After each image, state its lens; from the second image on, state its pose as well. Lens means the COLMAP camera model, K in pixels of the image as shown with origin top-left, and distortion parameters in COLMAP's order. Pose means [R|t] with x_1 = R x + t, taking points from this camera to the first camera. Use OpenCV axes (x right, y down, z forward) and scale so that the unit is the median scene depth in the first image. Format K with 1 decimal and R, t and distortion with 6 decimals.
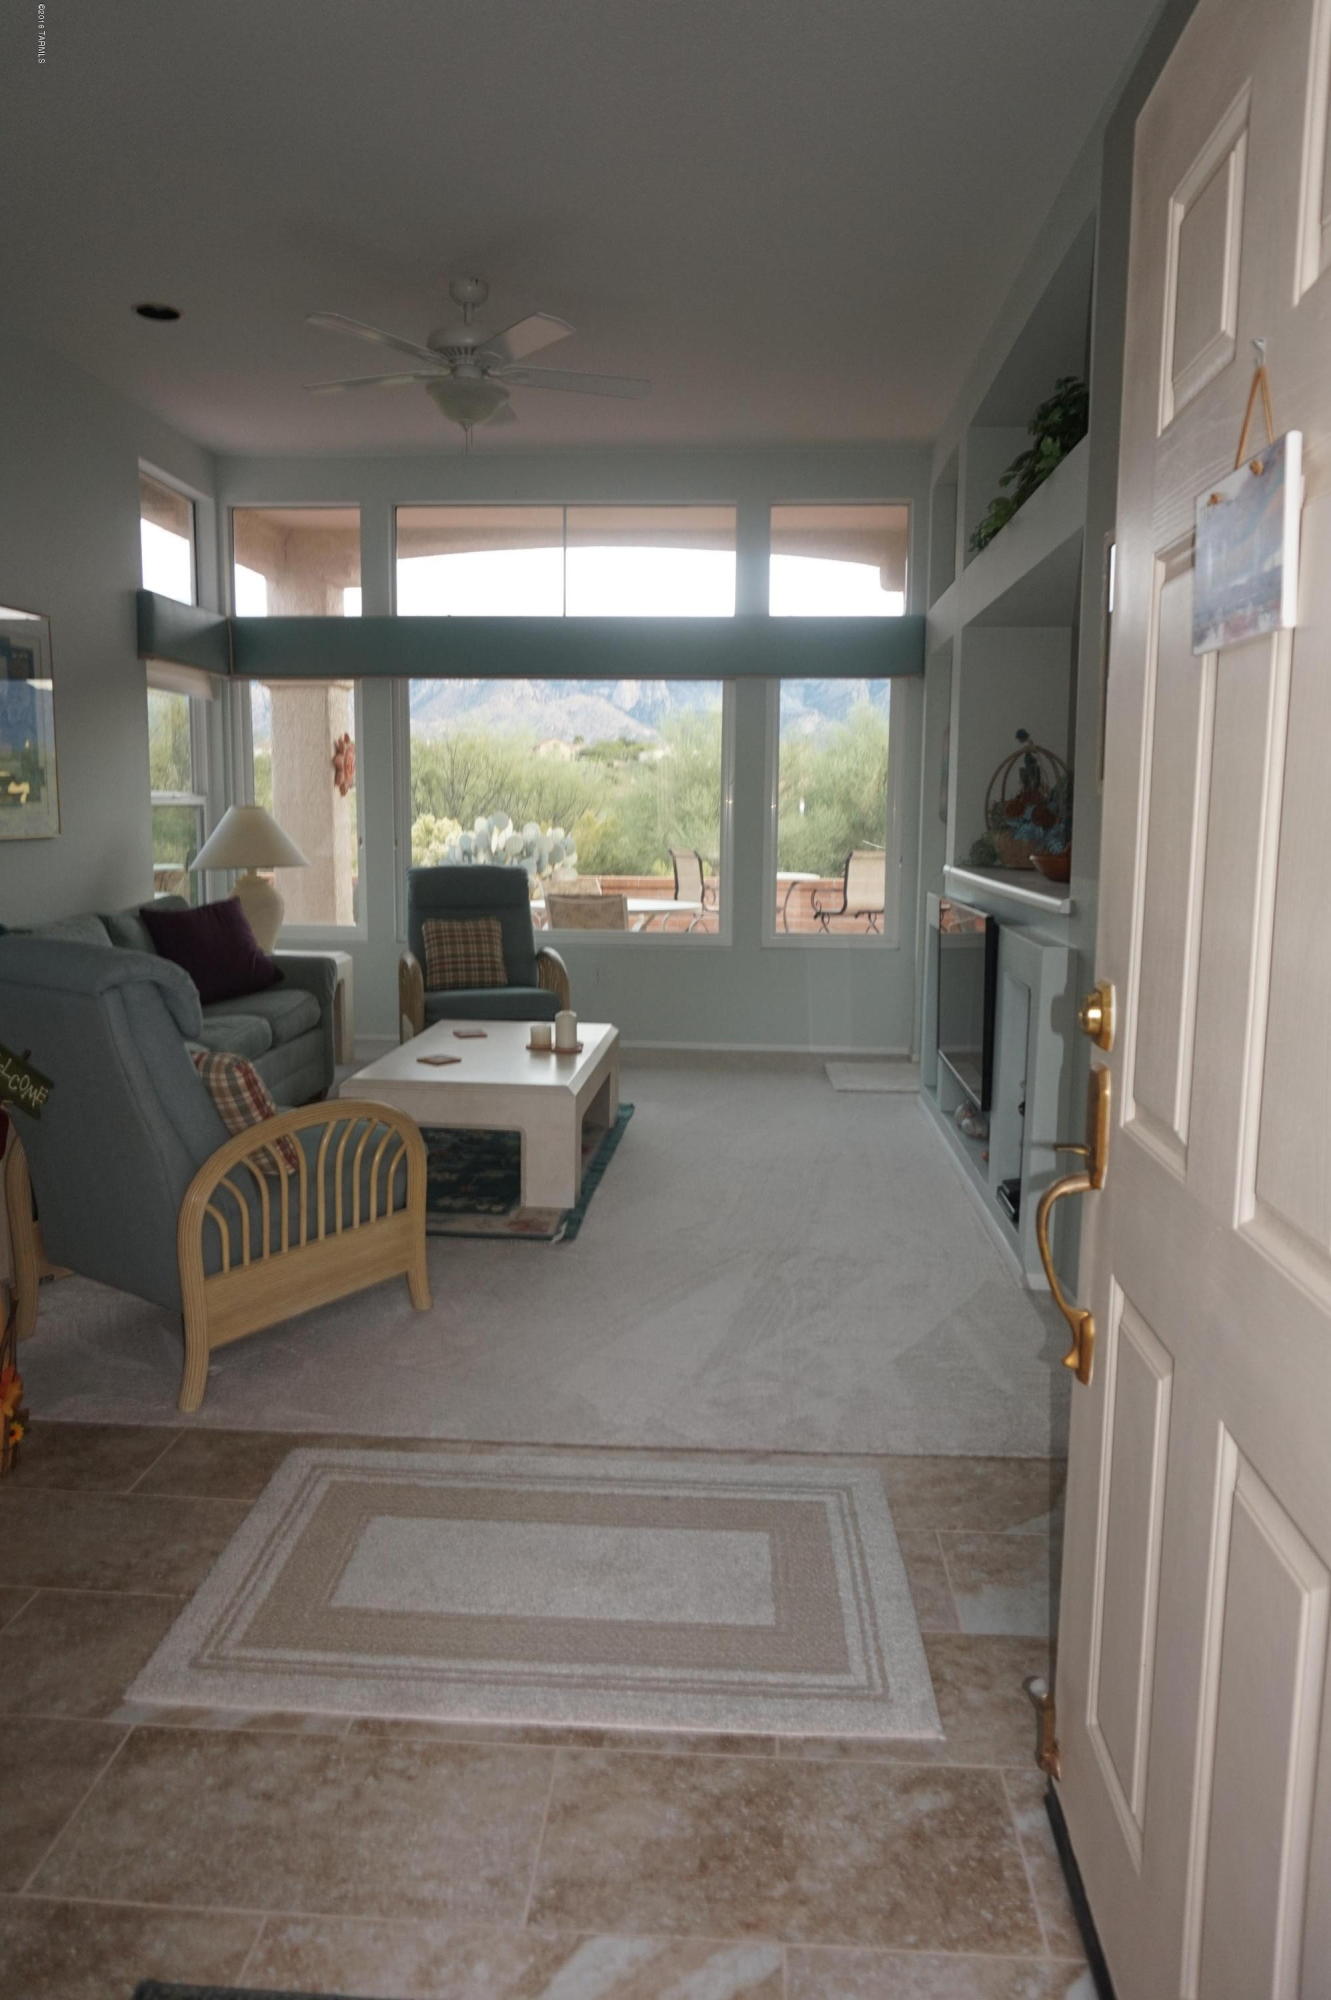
lens RADIAL K [[1358.3, 0, 665.5], [0, 1358.3, 1000.0], [0, 0, 1]] dist [-0.027187, 0.029012]
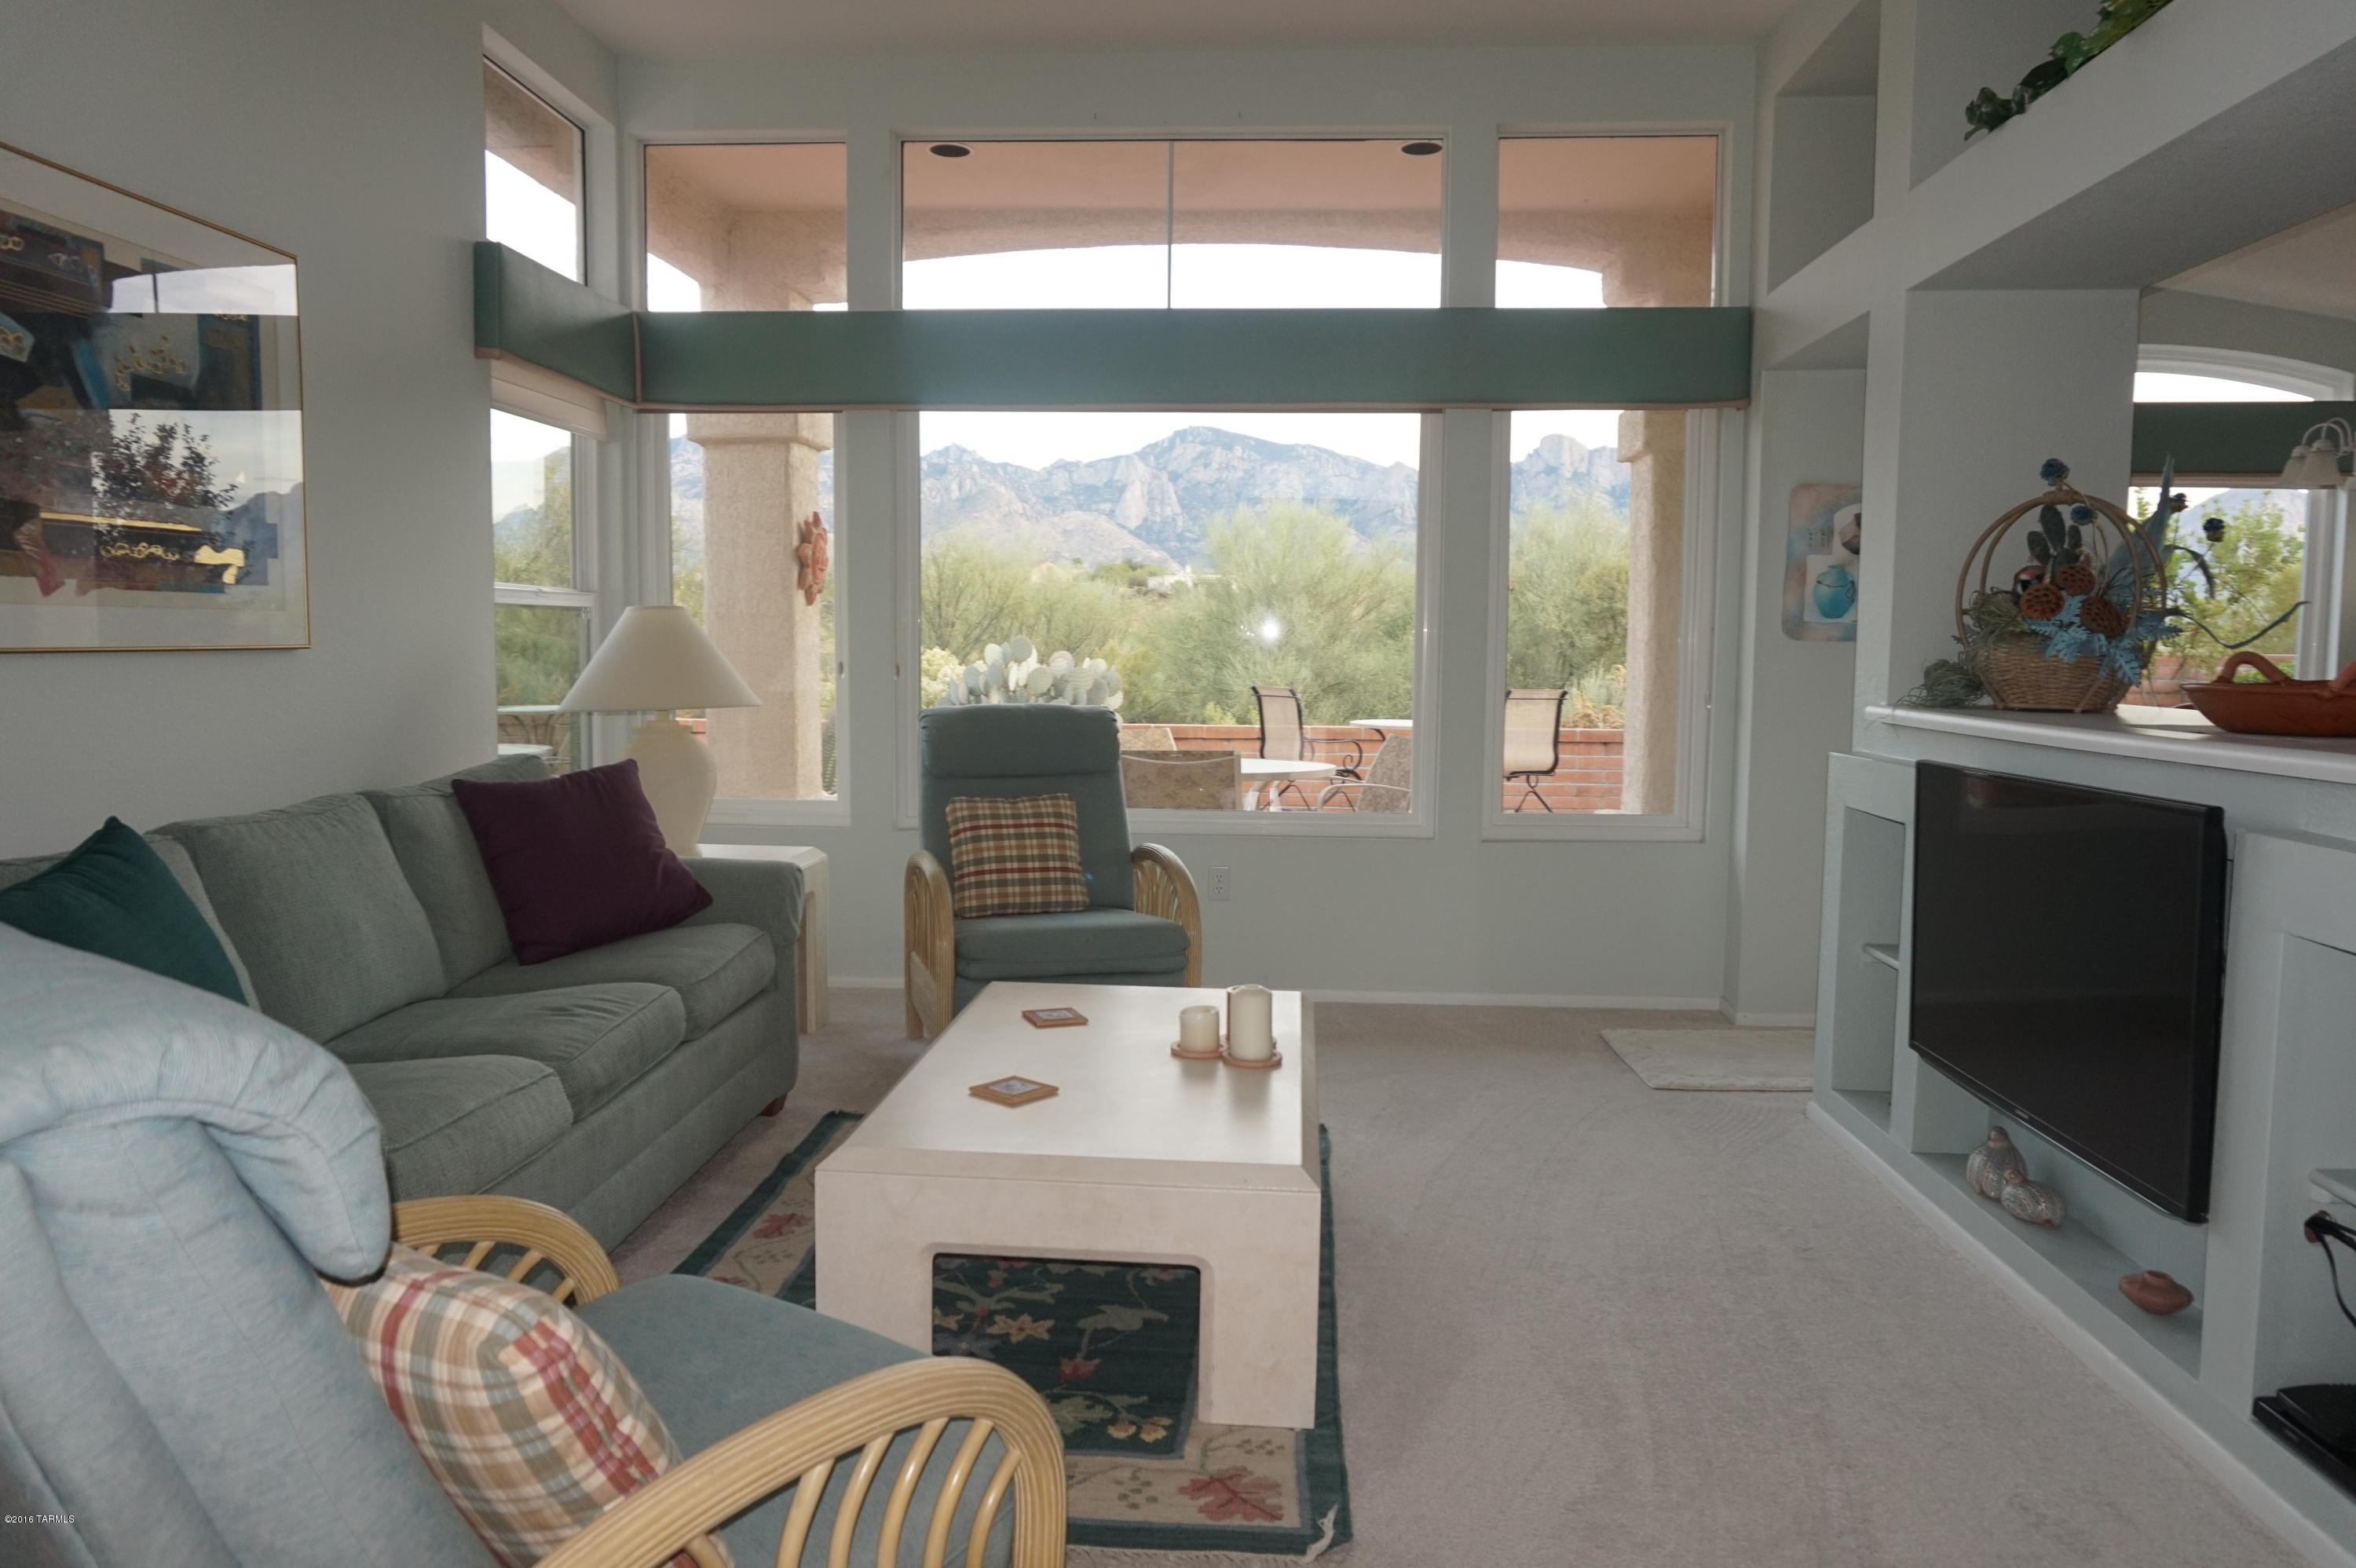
lens RADIAL K [[1599.9, 0, 1170.3], [0, 1599.9, 793.4], [0, 0, 1]] dist [-0.027187, 0.029012]
pose [[0.999994, 0.000870, -0.003325, -0.074089], [-0.001025, 0.998902, -0.046830, -0.025873], [0.003281, 0.046833, 0.998897, 0.280526]]
